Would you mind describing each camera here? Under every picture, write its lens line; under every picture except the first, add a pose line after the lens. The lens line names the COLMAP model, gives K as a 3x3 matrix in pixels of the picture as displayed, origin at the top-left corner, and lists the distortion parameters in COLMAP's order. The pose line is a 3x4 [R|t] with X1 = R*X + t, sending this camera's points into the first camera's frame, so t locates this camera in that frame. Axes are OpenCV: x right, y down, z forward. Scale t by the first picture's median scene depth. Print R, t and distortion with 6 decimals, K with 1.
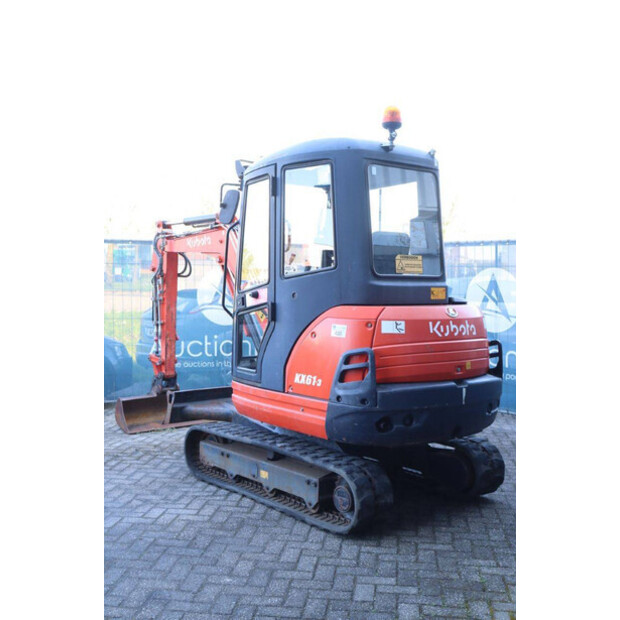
lens RADIAL K [[738.2, 0, 310.0], [0, 738.2, 310.0], [0, 0, 1]] dist [-0.021495, -0.013083]
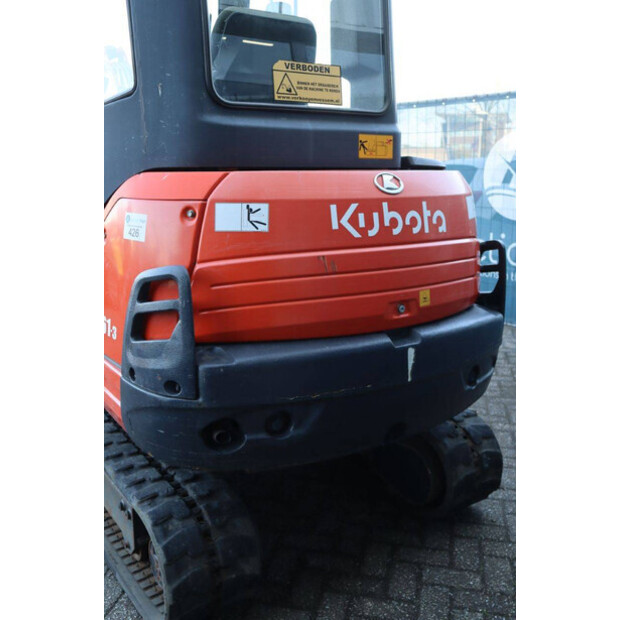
lens RADIAL K [[645.8, 0, 310.0], [0, 645.8, 310.0], [0, 0, 1]] dist [-0.084283, -0.000953]
pose [[0.996199, 0.005759, -0.086921, 0.177744], [0.009582, 0.984514, 0.175043, 0.010105], [0.086583, -0.175211, 0.980716, 0.589989]]
